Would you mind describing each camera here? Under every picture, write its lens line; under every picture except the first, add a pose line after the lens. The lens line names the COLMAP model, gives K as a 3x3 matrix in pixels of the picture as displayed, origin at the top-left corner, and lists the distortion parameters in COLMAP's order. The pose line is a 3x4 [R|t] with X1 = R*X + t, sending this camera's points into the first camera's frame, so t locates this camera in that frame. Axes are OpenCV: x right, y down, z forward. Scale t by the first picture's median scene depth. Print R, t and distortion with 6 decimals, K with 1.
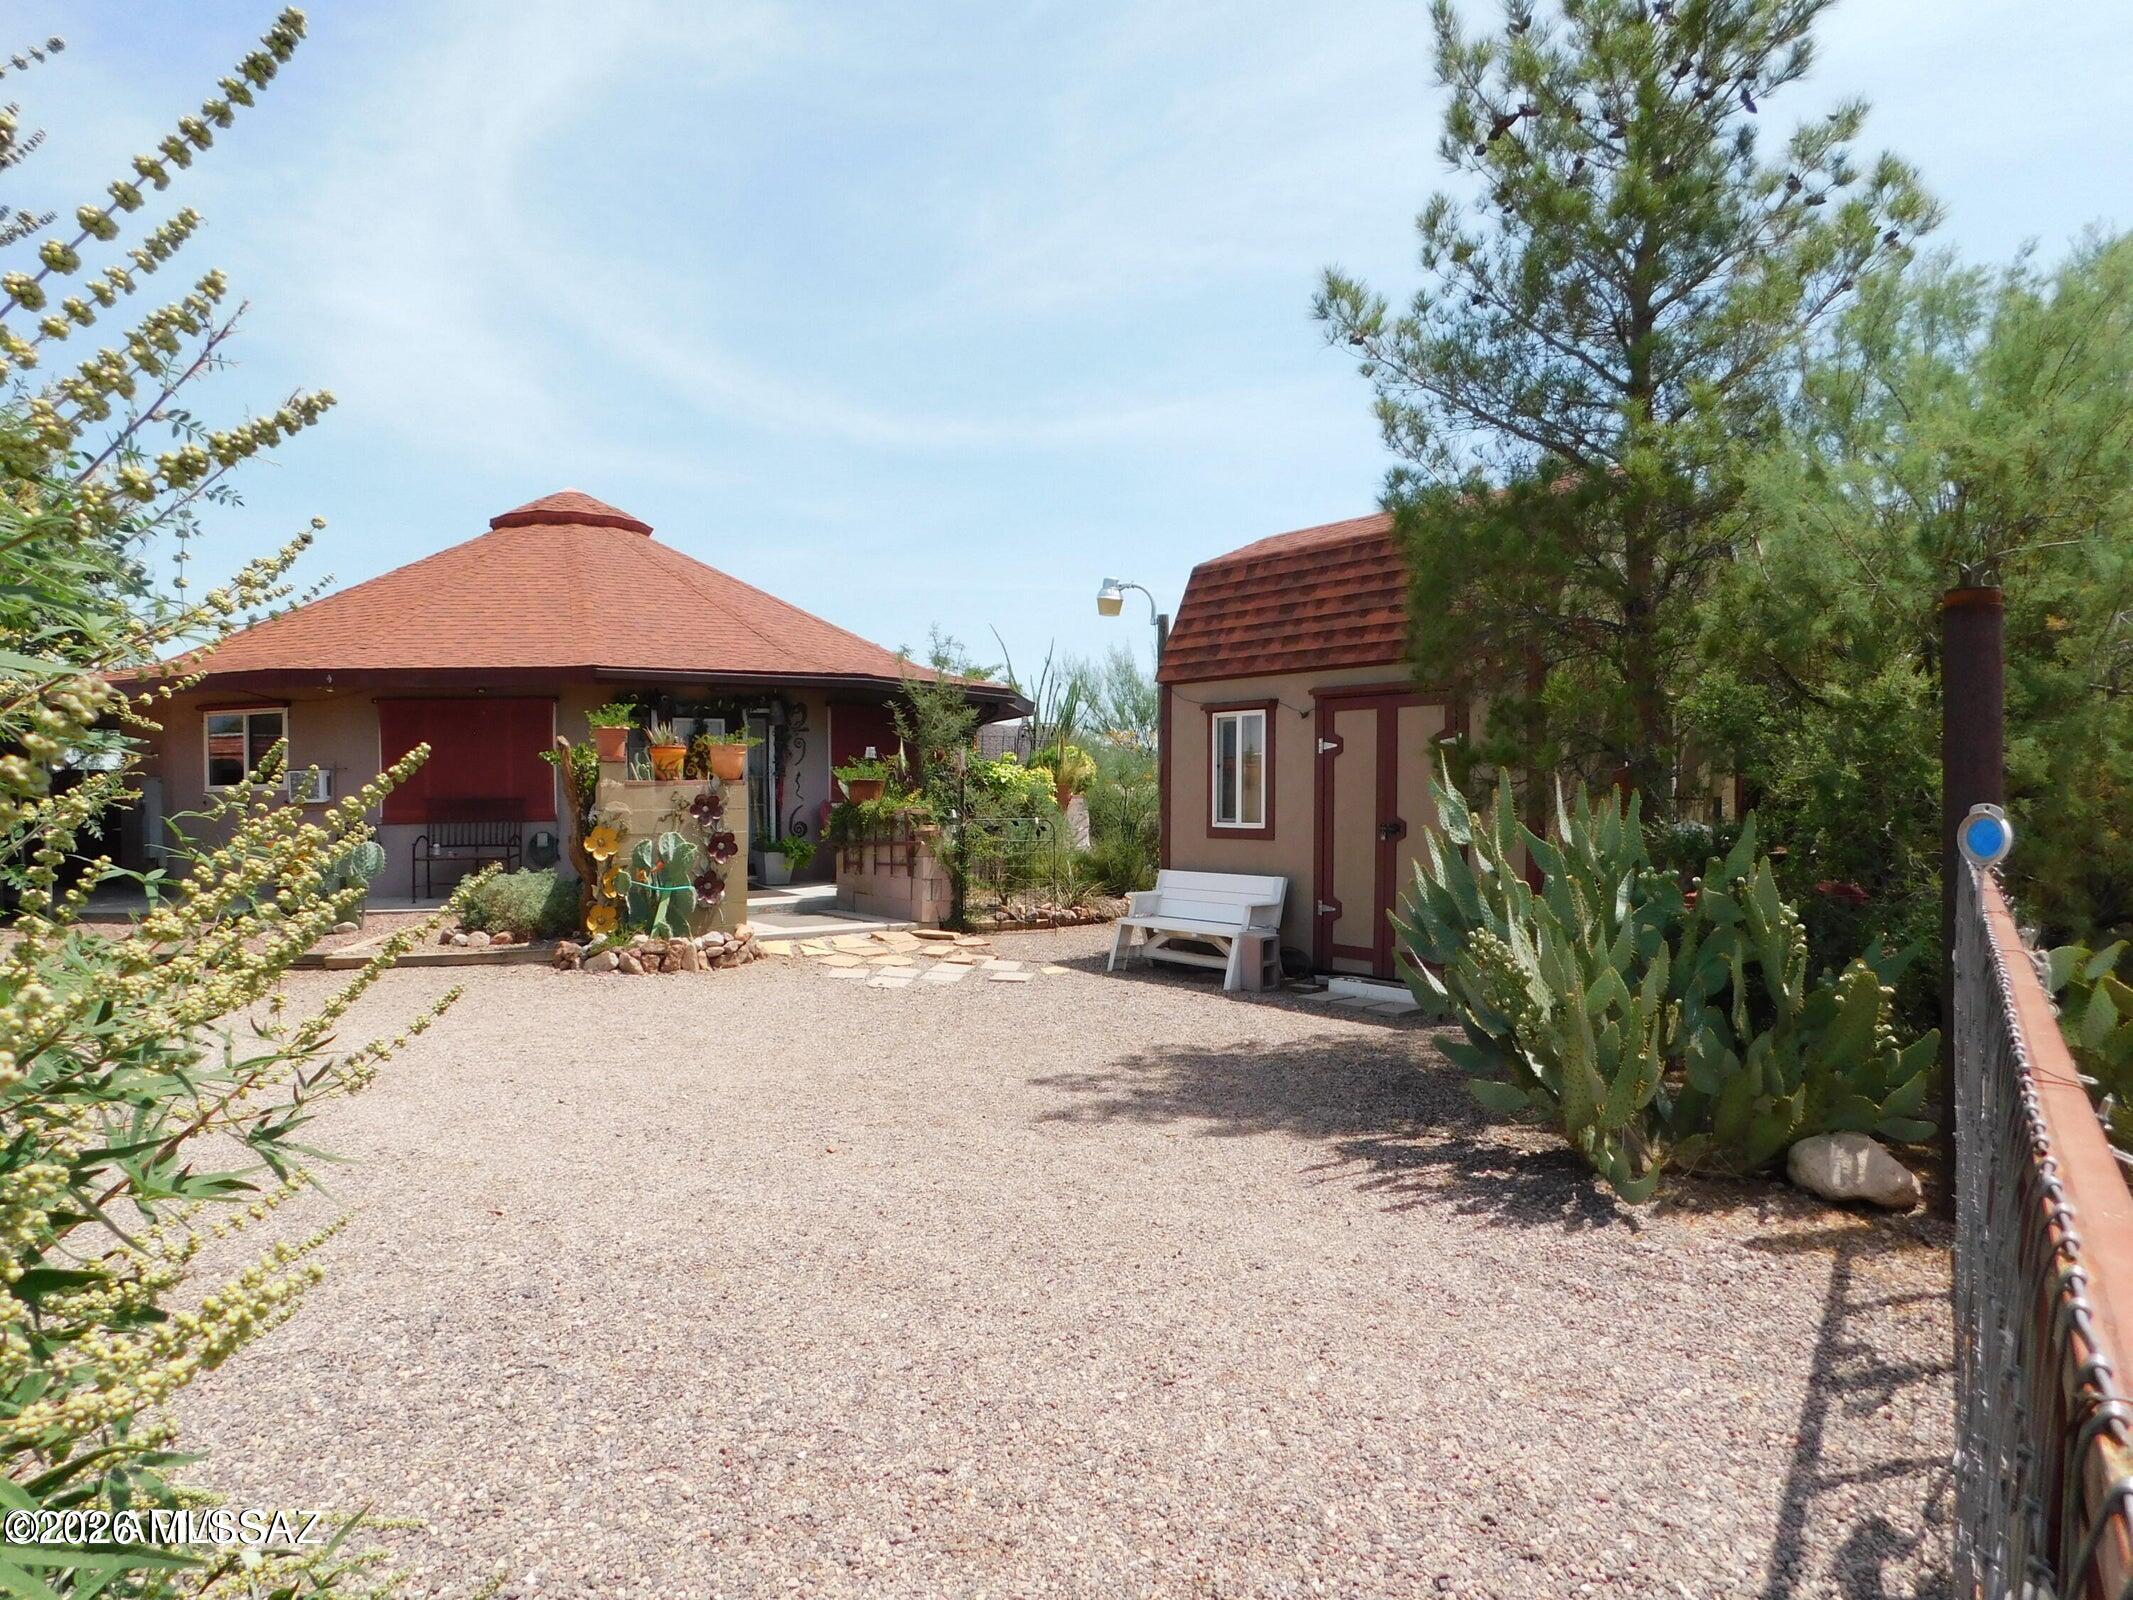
lens RADIAL K [[1405.1, 0, 1065.4], [0, 1405.1, 845.0], [0, 0, 1]] dist [-0.089329, 0.066472]
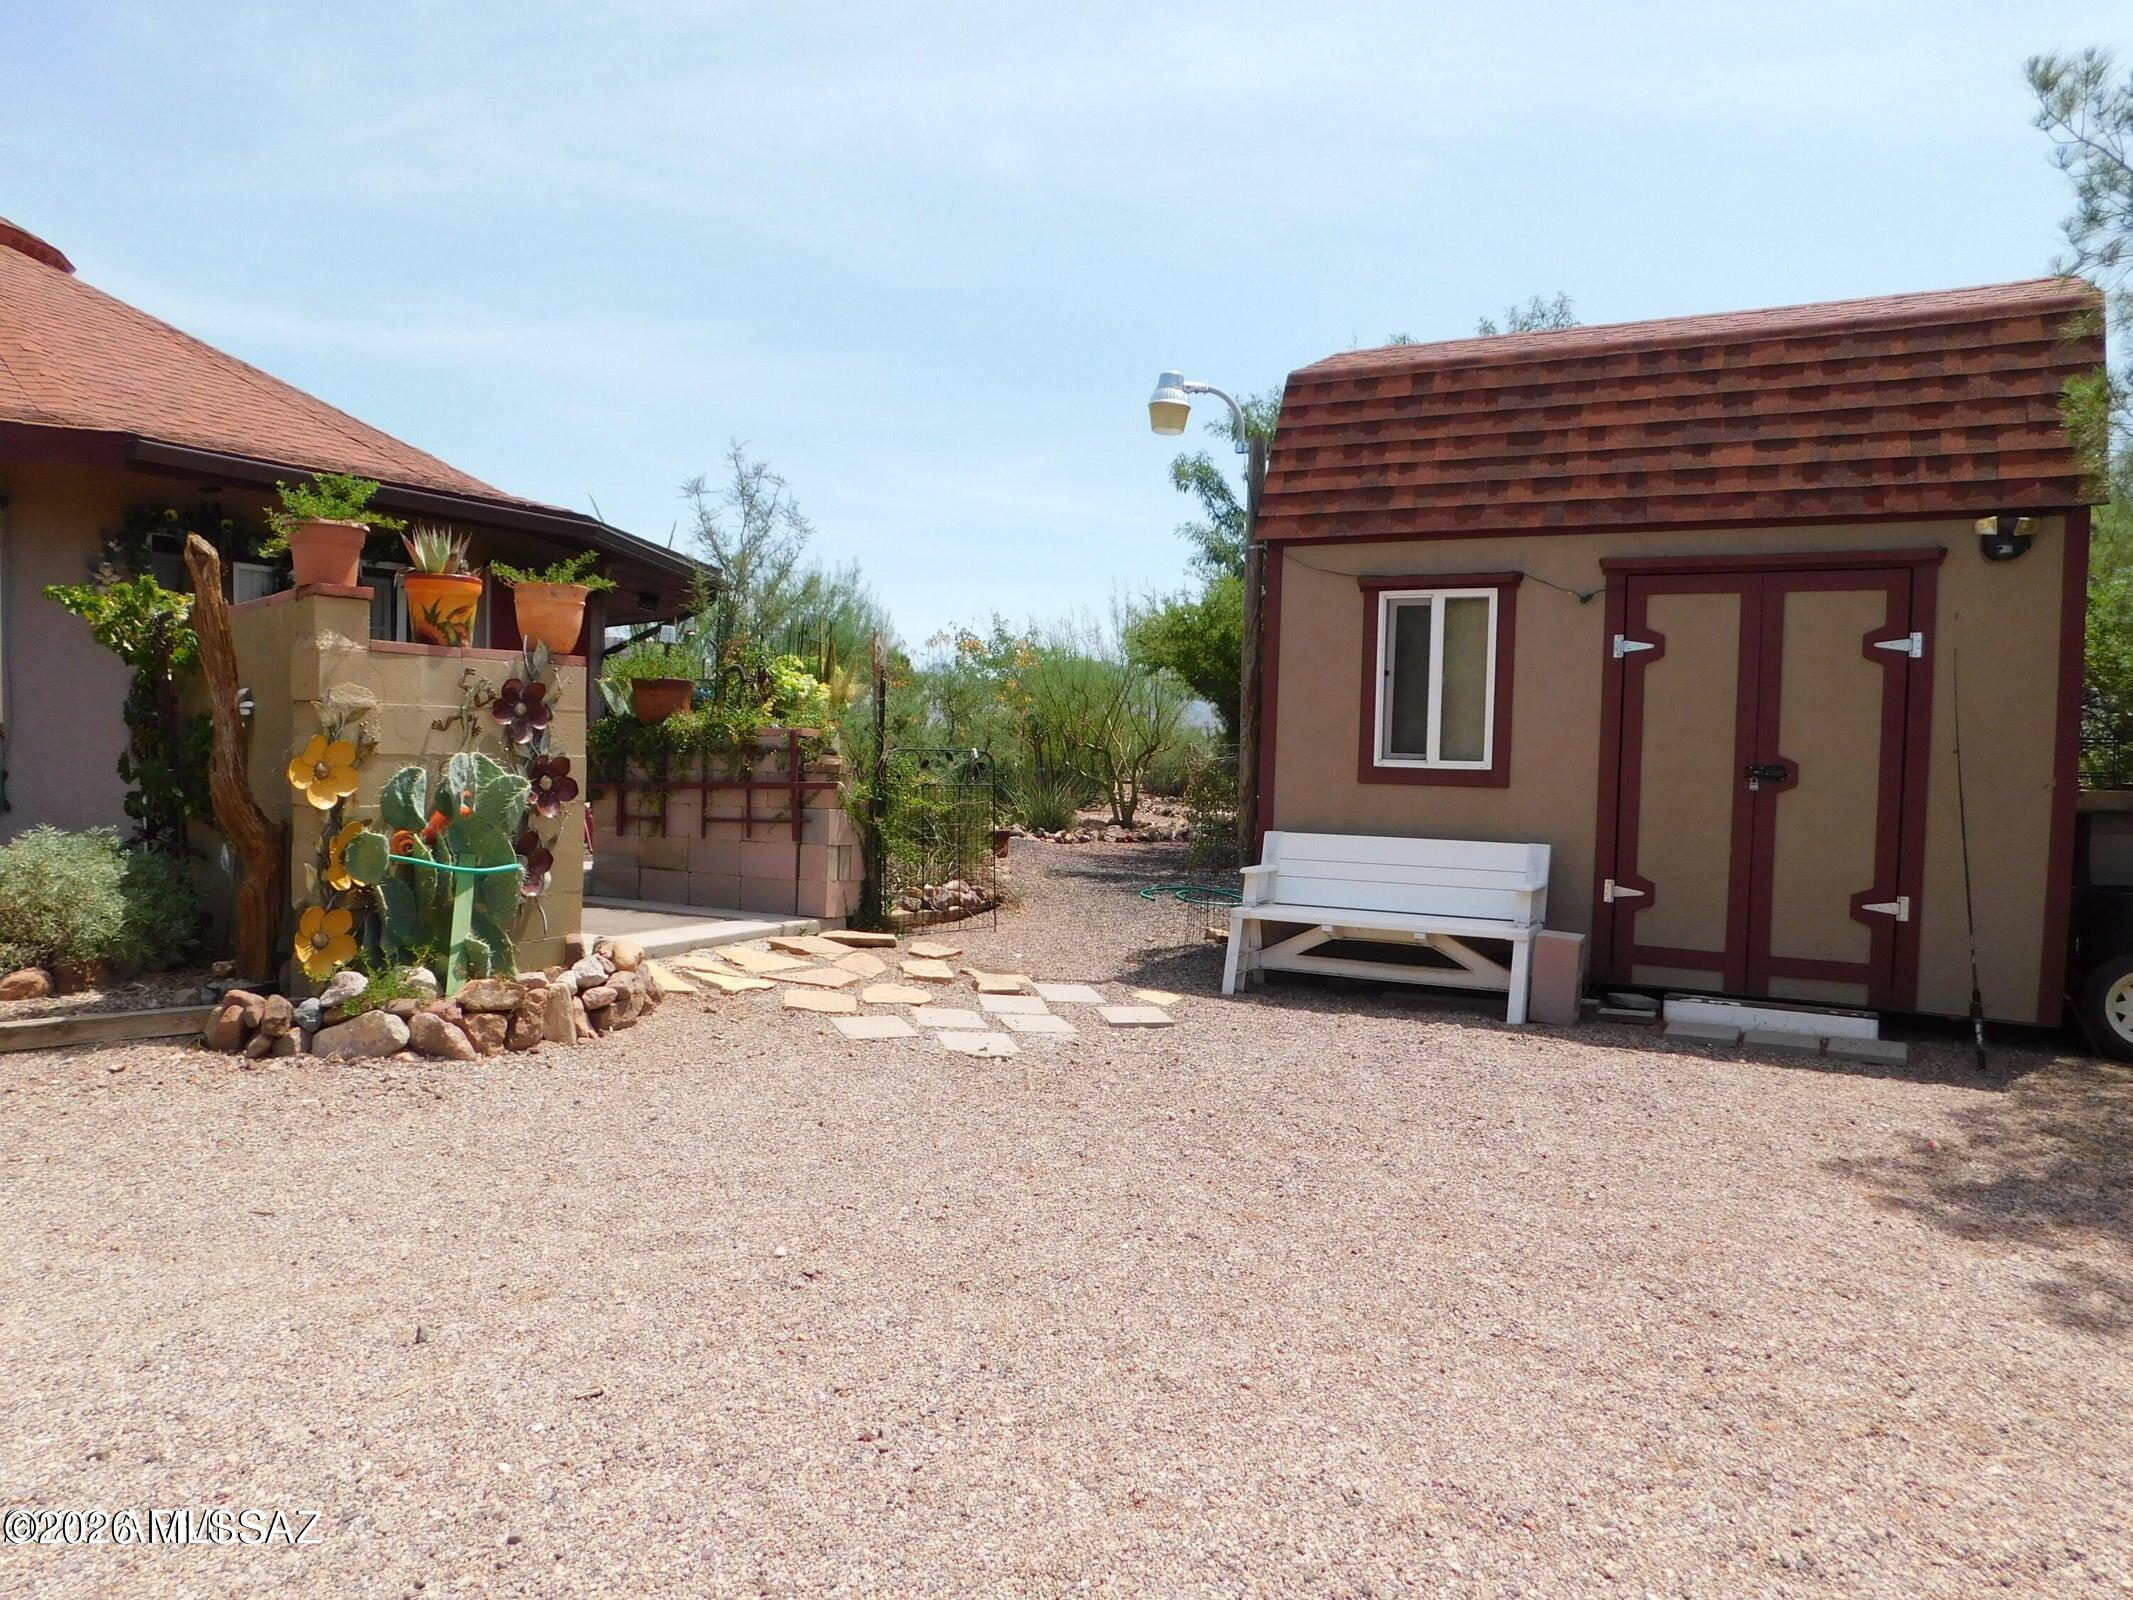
lens RADIAL K [[1405.1, 0, 1065.4], [0, 1405.1, 845.0], [0, 0, 1]] dist [-0.089329, 0.066472]
pose [[0.894735, -0.002154, 0.446593, -0.314353], [-0.011104, 0.999572, 0.027067, 0.007815], [-0.446460, -0.029177, 0.894328, 0.481337]]
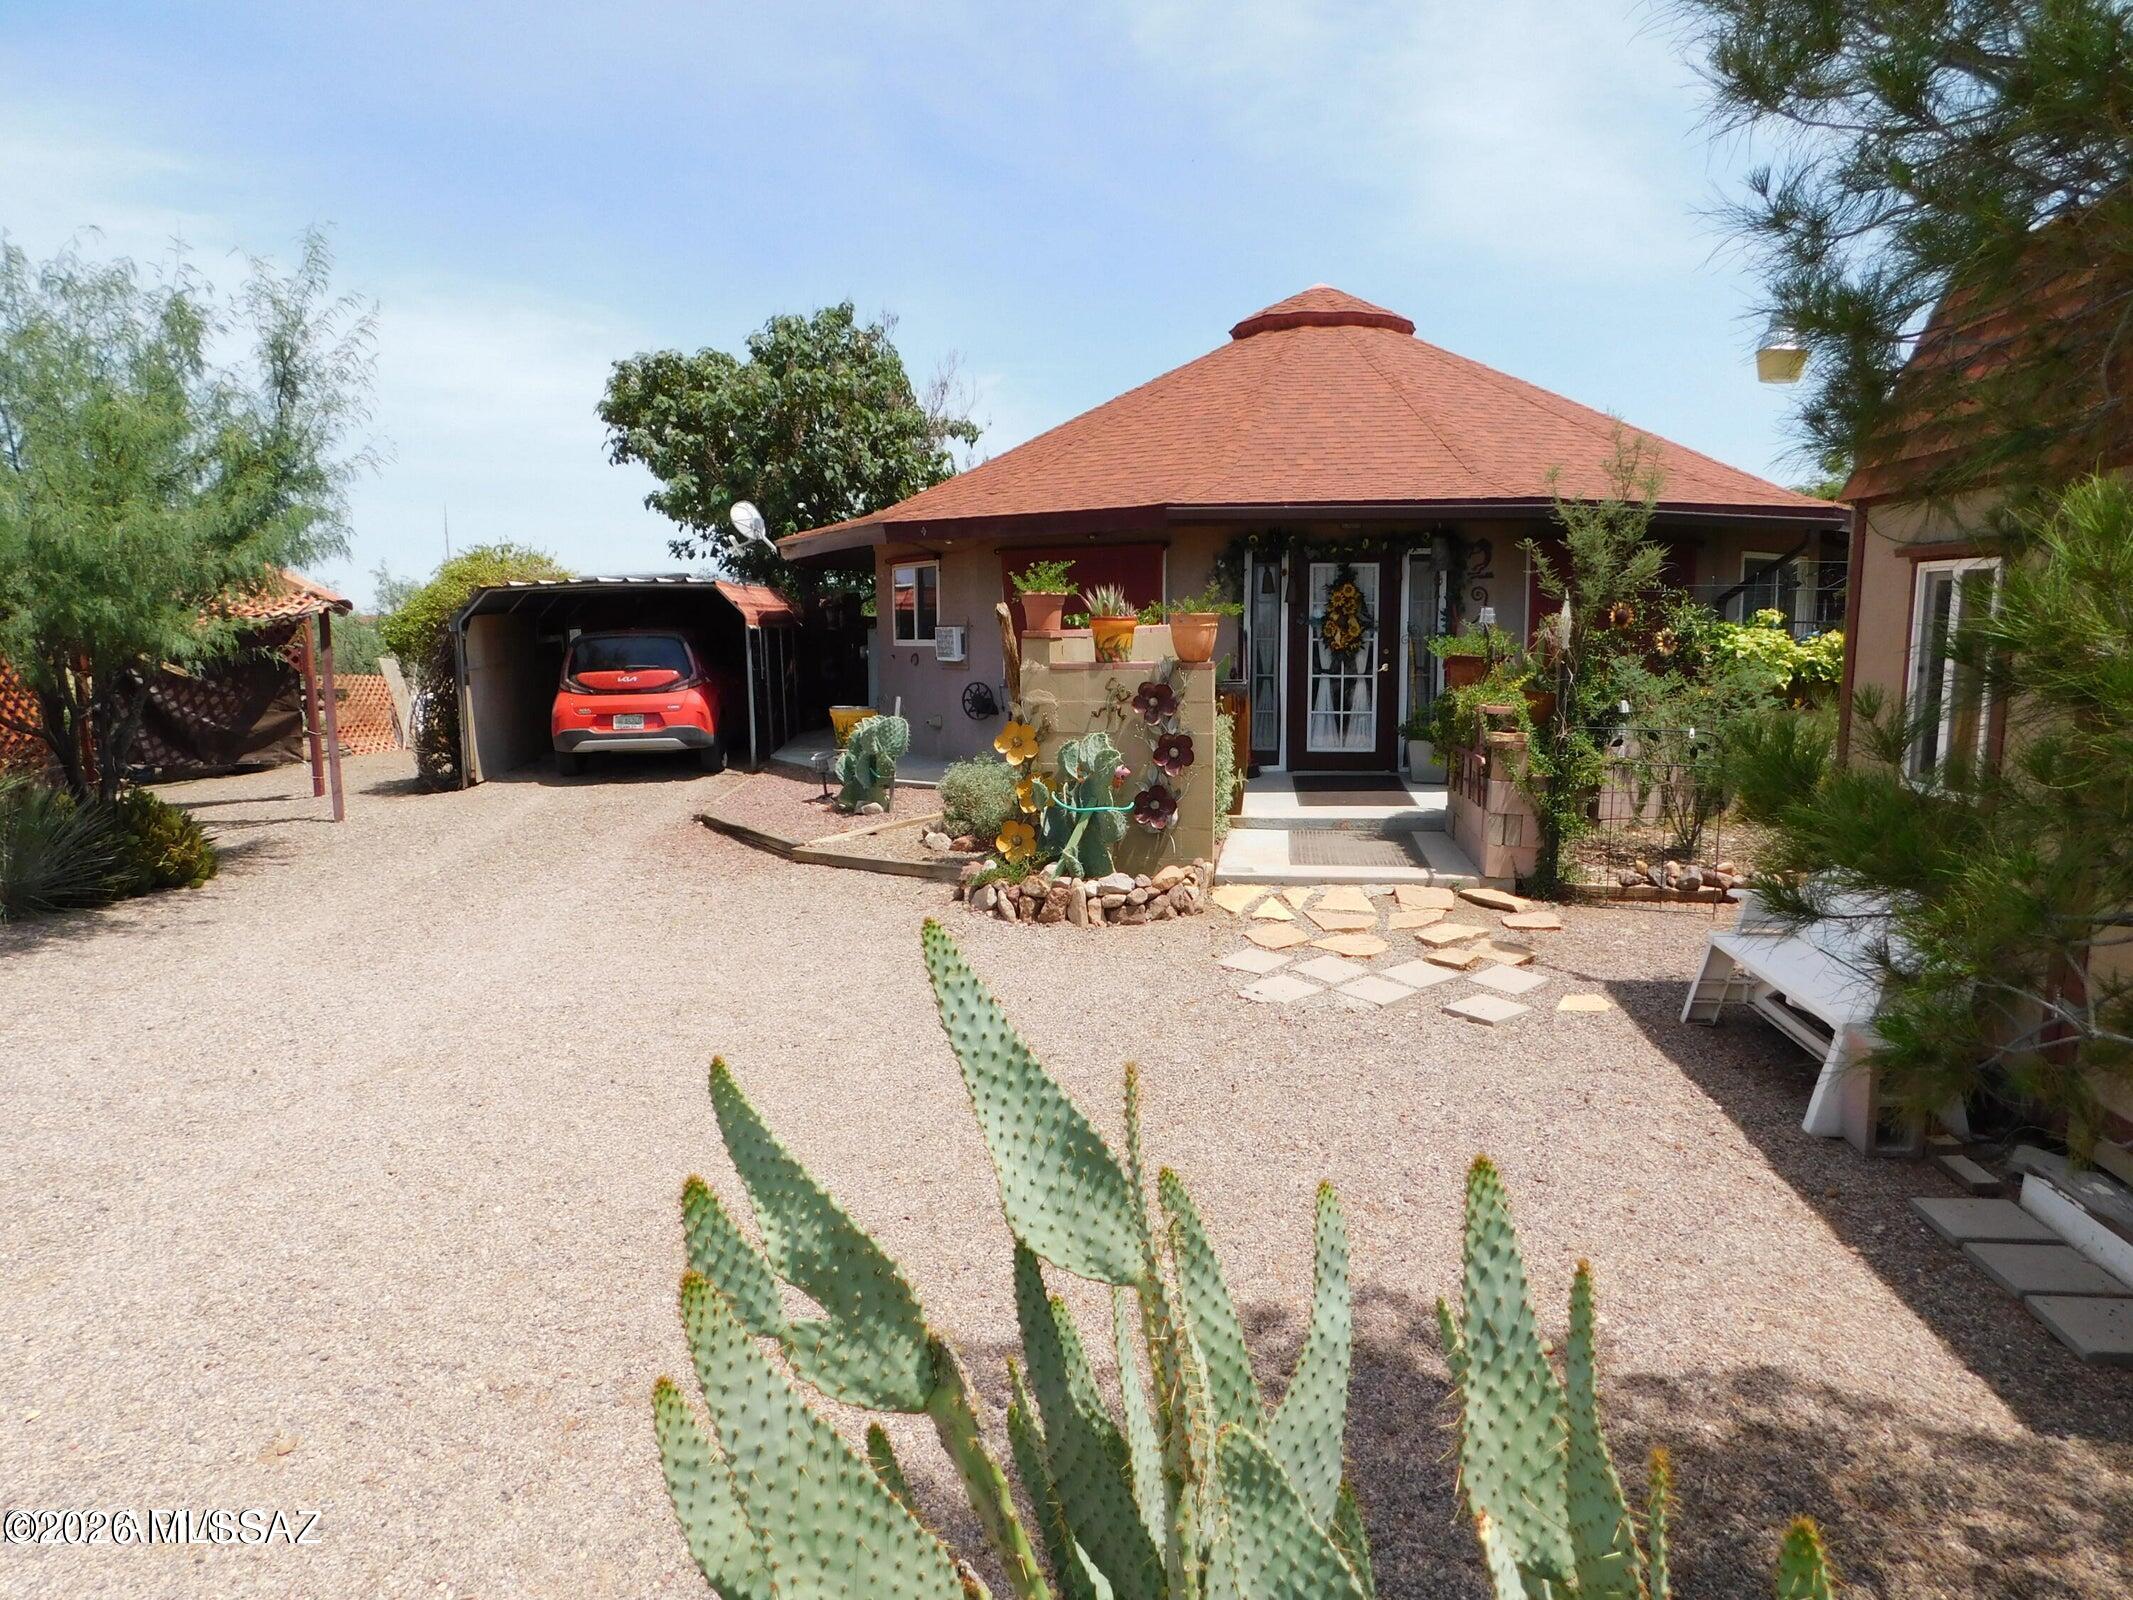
lens RADIAL K [[1405.1, 0, 1065.4], [0, 1405.1, 845.0], [0, 0, 1]] dist [-0.089329, 0.066472]
pose [[0.749429, 0.109674, -0.652938, 0.206398], [-0.025538, 0.990239, 0.137018, -0.052745], [0.661592, -0.086010, 0.744915, 0.422370]]
